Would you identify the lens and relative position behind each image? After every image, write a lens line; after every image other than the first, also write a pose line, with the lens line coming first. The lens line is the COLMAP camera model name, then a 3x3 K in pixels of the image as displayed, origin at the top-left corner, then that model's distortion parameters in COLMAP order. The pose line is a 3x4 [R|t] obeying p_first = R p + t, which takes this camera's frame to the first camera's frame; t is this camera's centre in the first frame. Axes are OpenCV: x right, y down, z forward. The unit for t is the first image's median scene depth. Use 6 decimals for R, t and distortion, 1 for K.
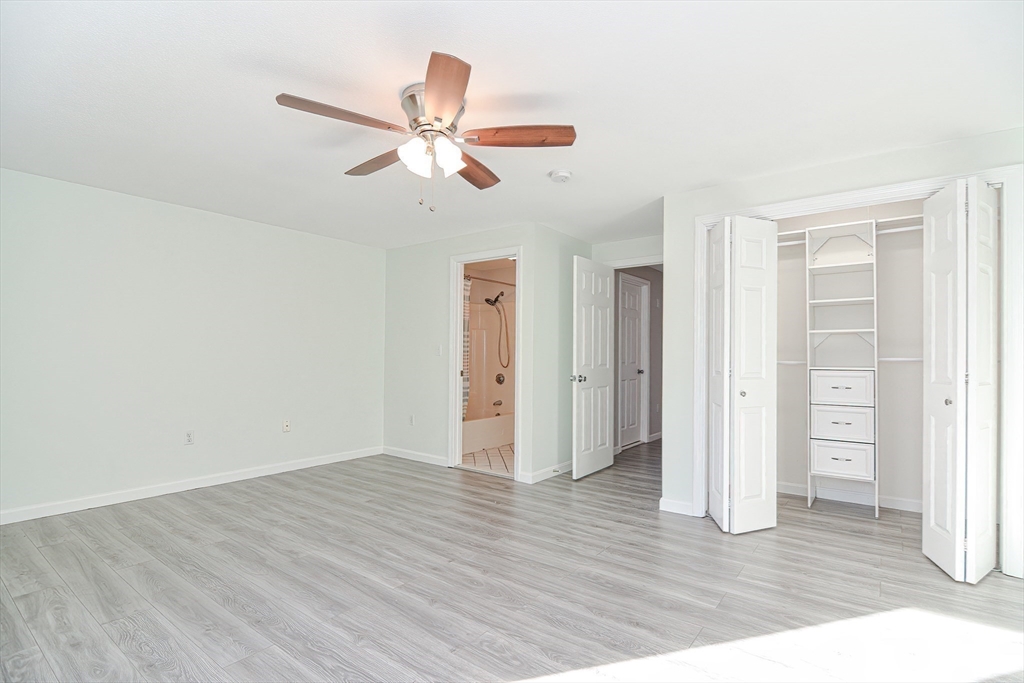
lens RADIAL K [[492.7, 0, 519.4], [0, 492.7, 343.6], [0, 0, 1]] dist [0.003356, -0.010085]
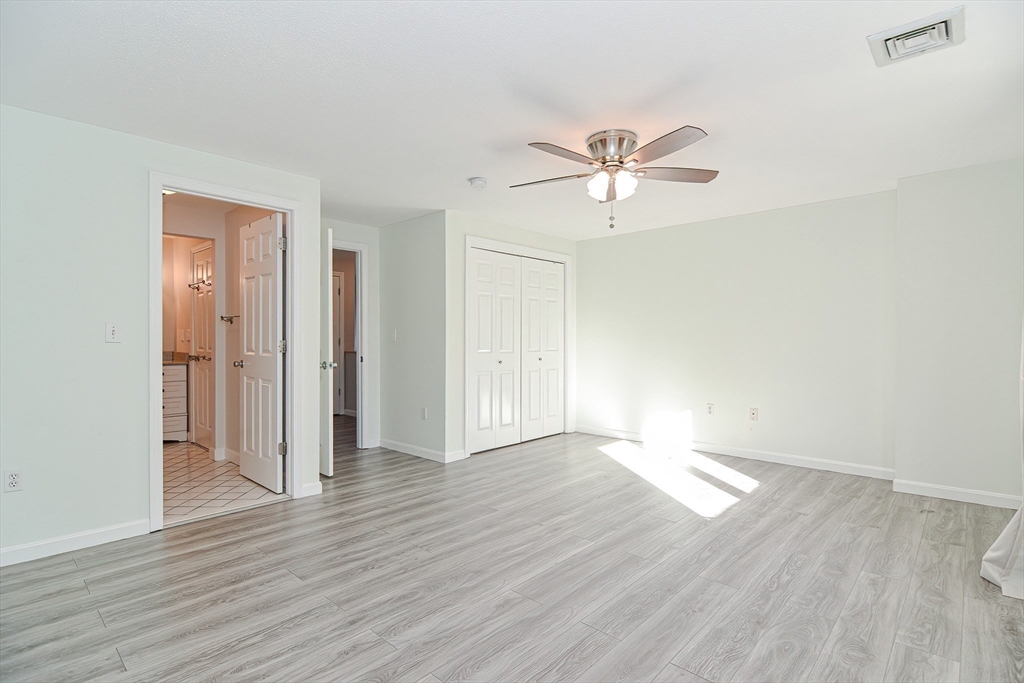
lens RADIAL K [[492.7, 0, 519.4], [0, 492.7, 343.6], [0, 0, 1]] dist [0.003356, -0.010085]
pose [[0.097093, -0.017513, 0.995121, -1.069190], [-0.023992, 0.999513, 0.019931, 0.006678], [-0.994986, -0.025811, 0.096625, 0.810620]]
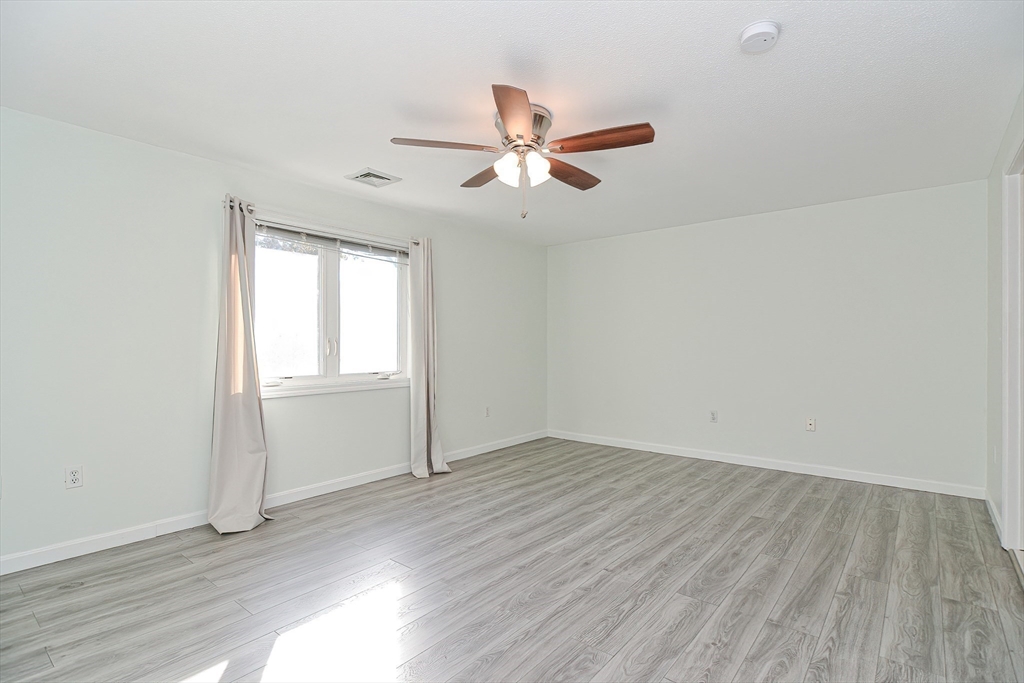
lens RADIAL K [[492.7, 0, 519.4], [0, 492.7, 343.6], [0, 0, 1]] dist [0.003356, -0.010085]
pose [[-0.040321, -0.002690, -0.999183, 0.685546], [0.028025, 0.999600, -0.003822, 0.009080], [0.998794, -0.028156, -0.040229, 0.754289]]
